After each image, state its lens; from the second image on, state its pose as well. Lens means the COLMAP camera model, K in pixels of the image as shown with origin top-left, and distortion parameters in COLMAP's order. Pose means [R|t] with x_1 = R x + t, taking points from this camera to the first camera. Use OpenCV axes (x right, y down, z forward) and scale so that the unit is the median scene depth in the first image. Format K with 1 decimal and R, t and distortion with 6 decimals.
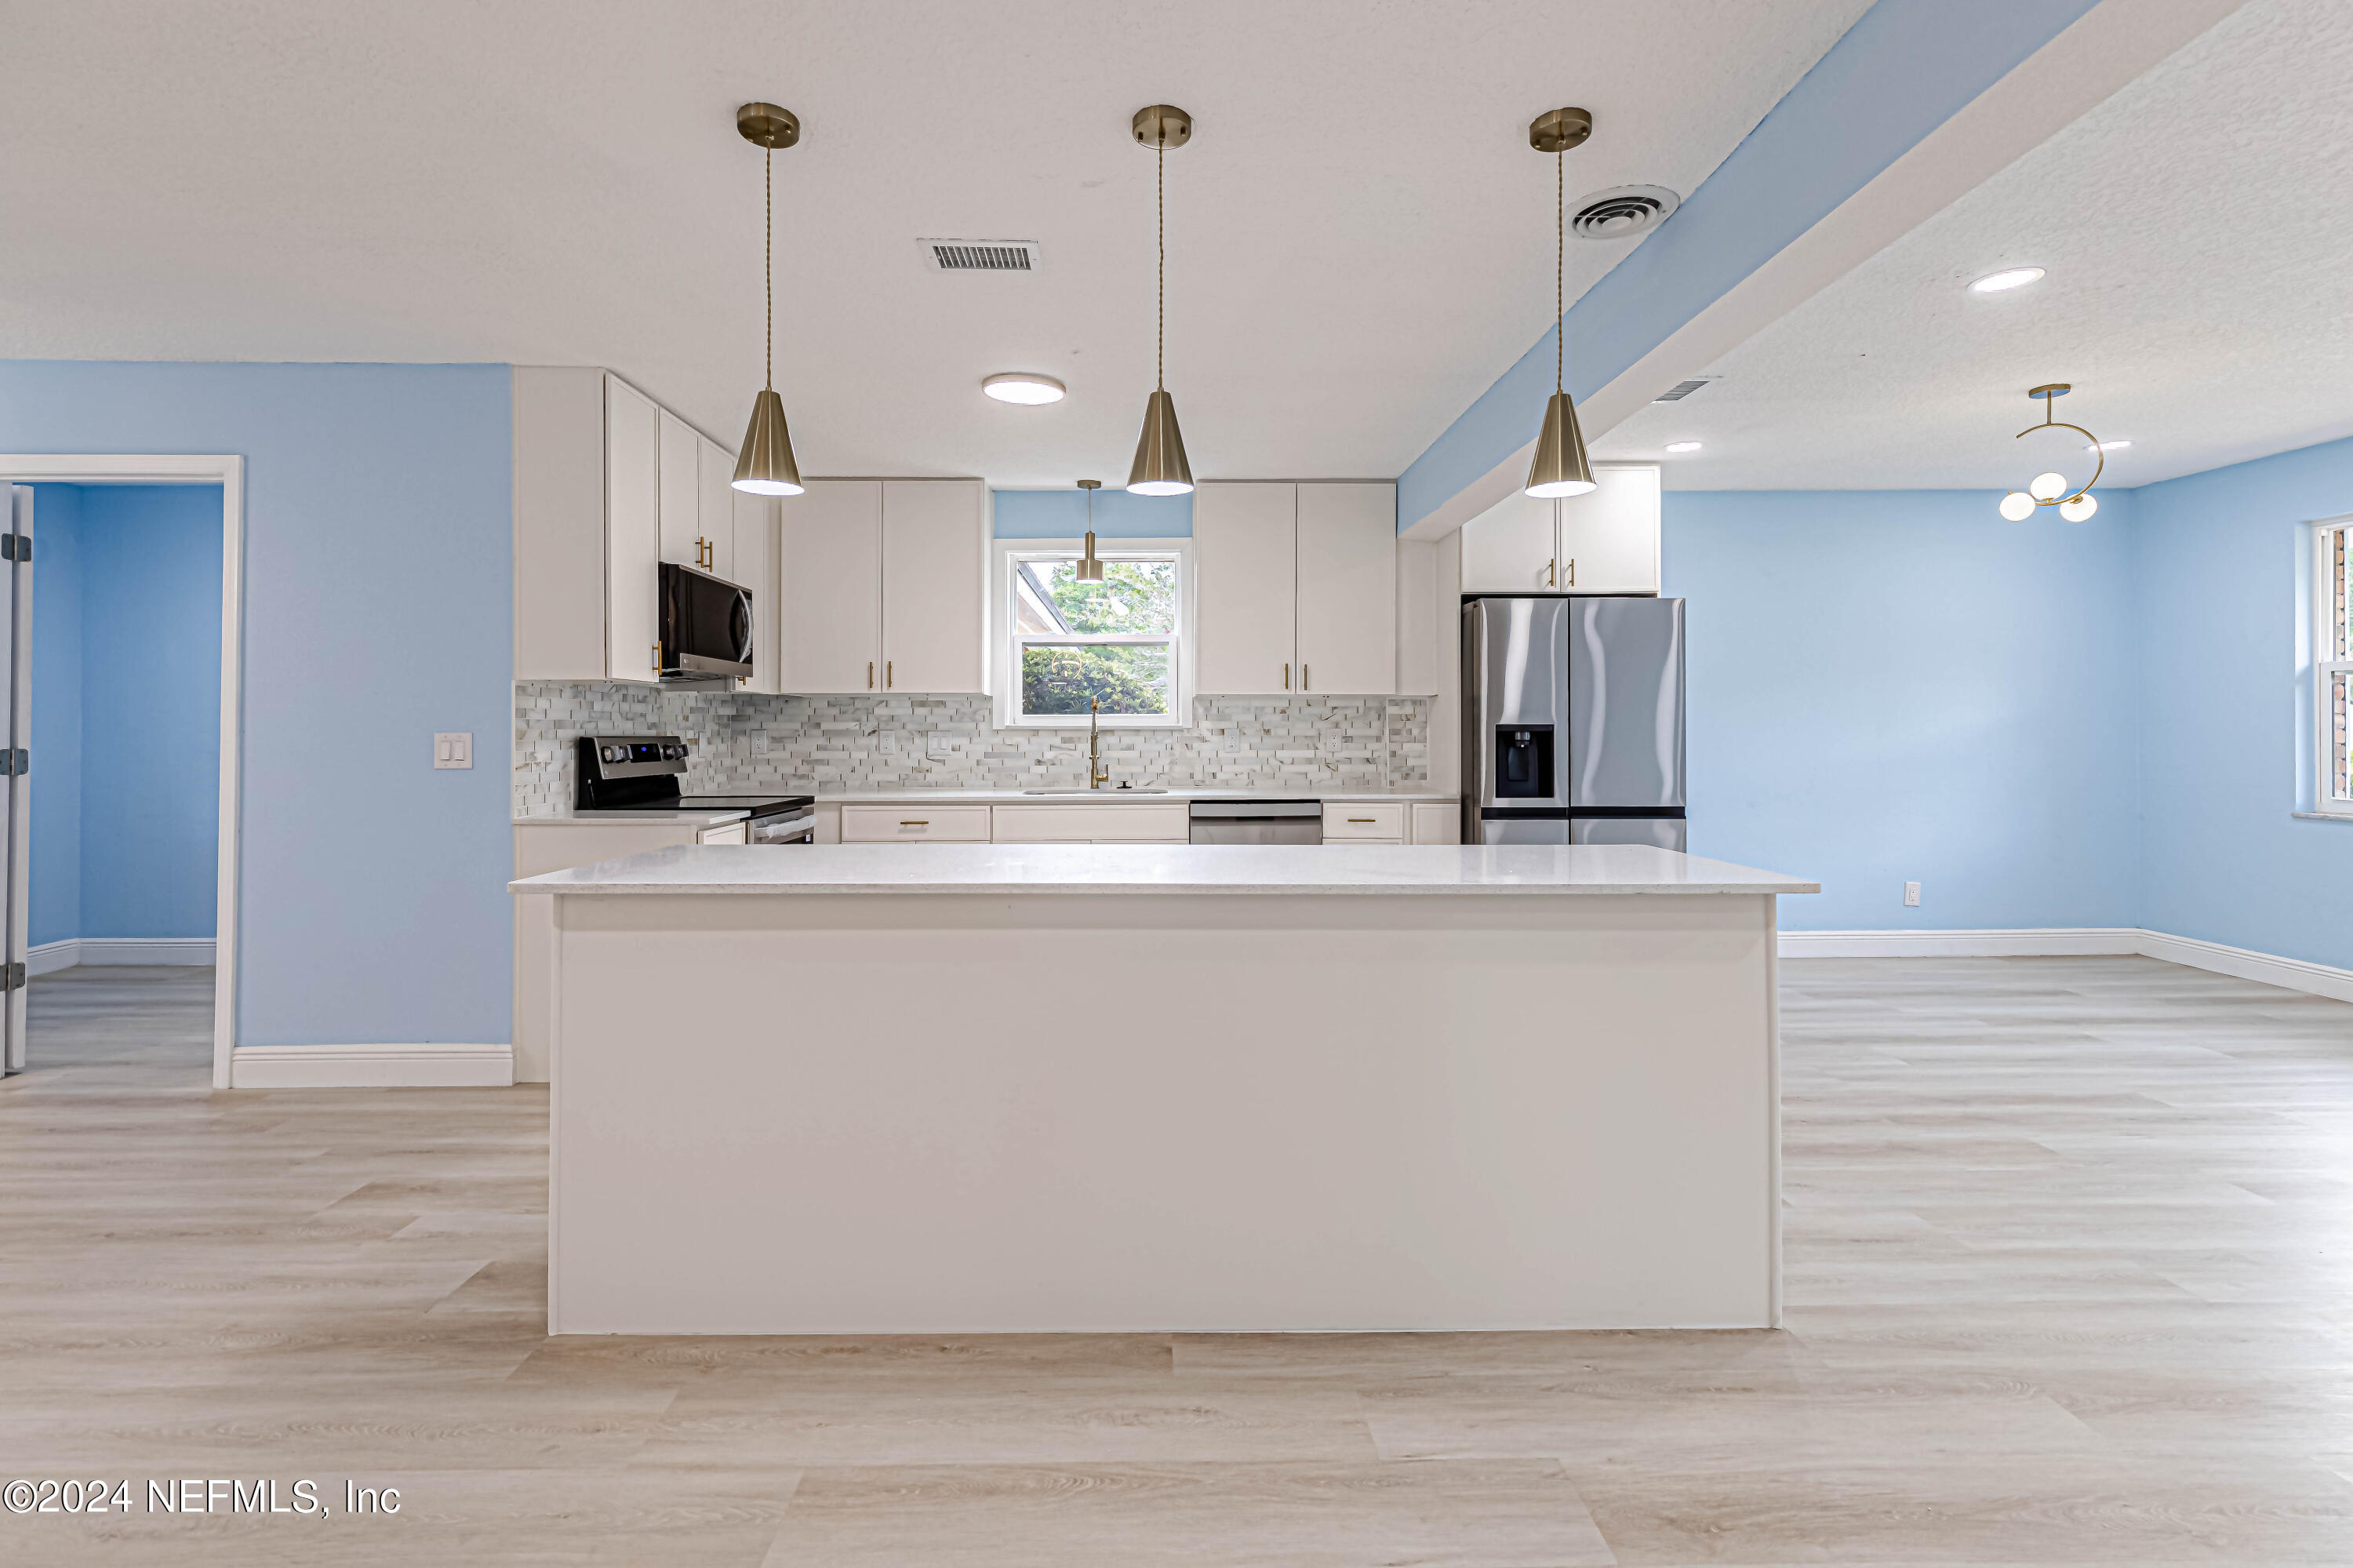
lens RADIAL K [[1076.5, 0, 1199.6], [0, 1076.5, 722.3], [0, 0, 1]] dist [0.009418, 0.000224]
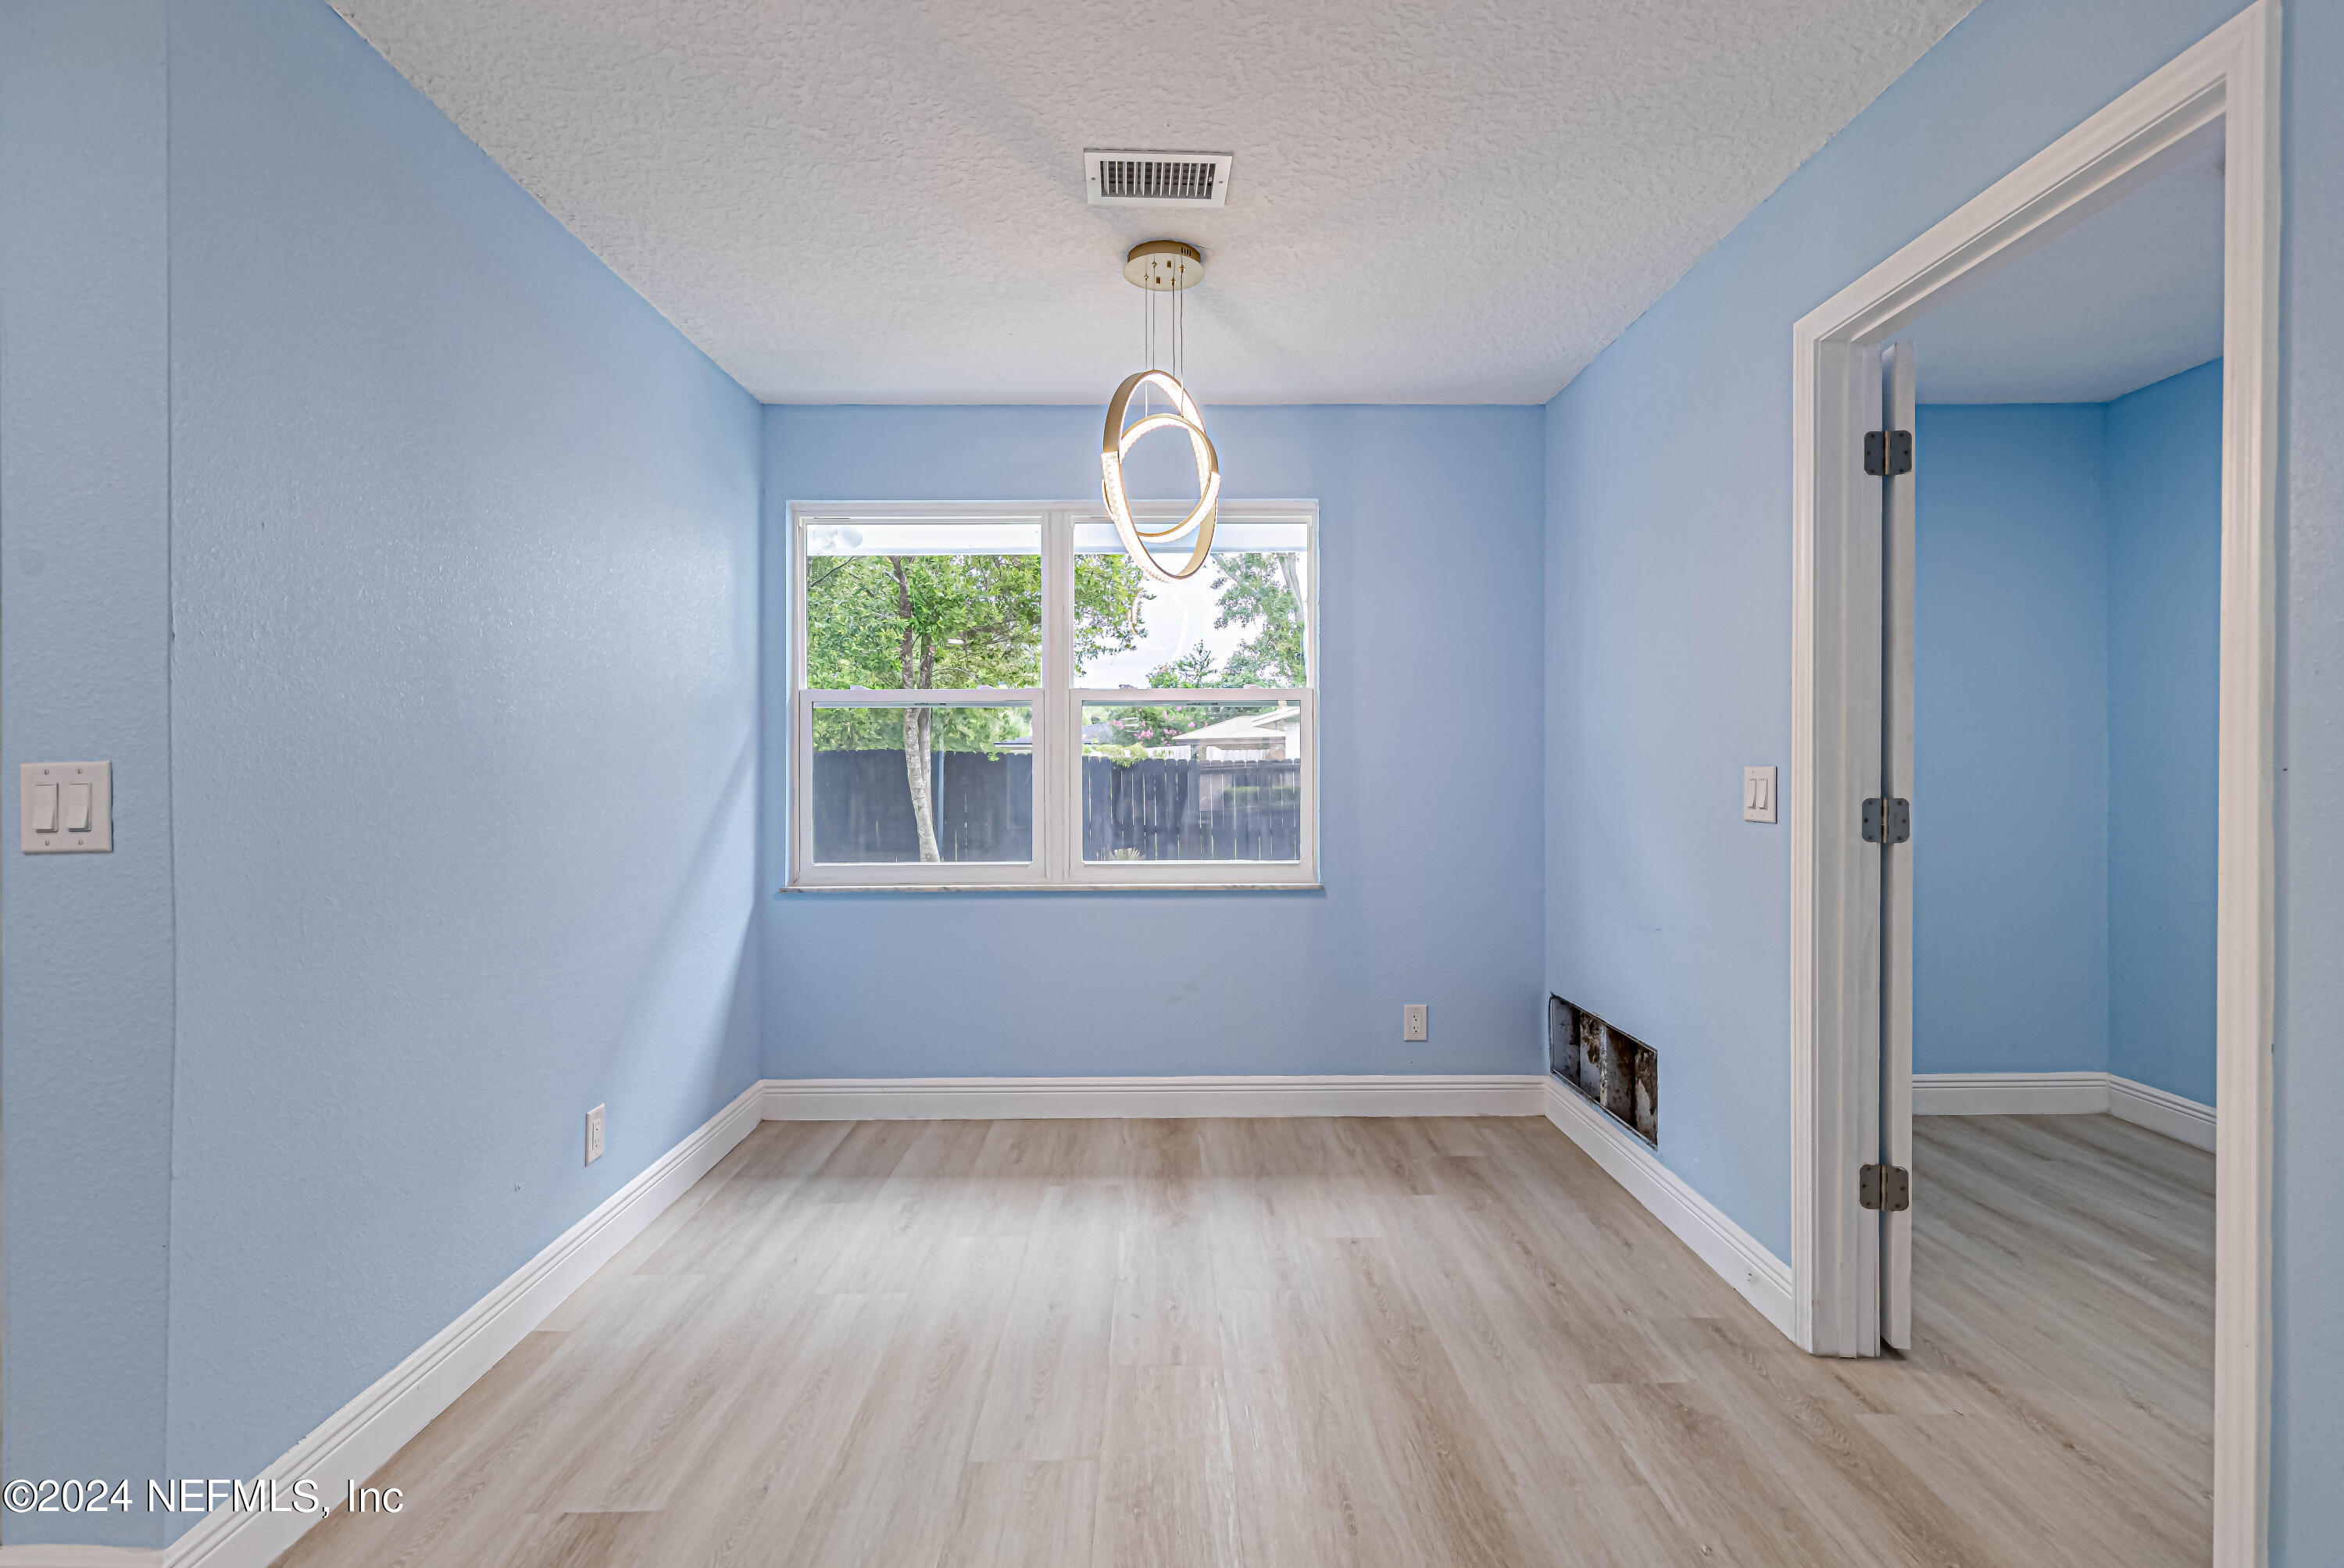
lens RADIAL K [[1071.6, 0, 1164.6], [0, 1071.6, 766.6], [0, 0, 1]] dist [0.007369, -0.000610]
pose [[-0.023491, 0.000228, -0.999724, -0.499603], [0.010327, 0.999947, -0.000014, 0.003471], [0.999671, -0.010325, -0.023492, 0.621425]]
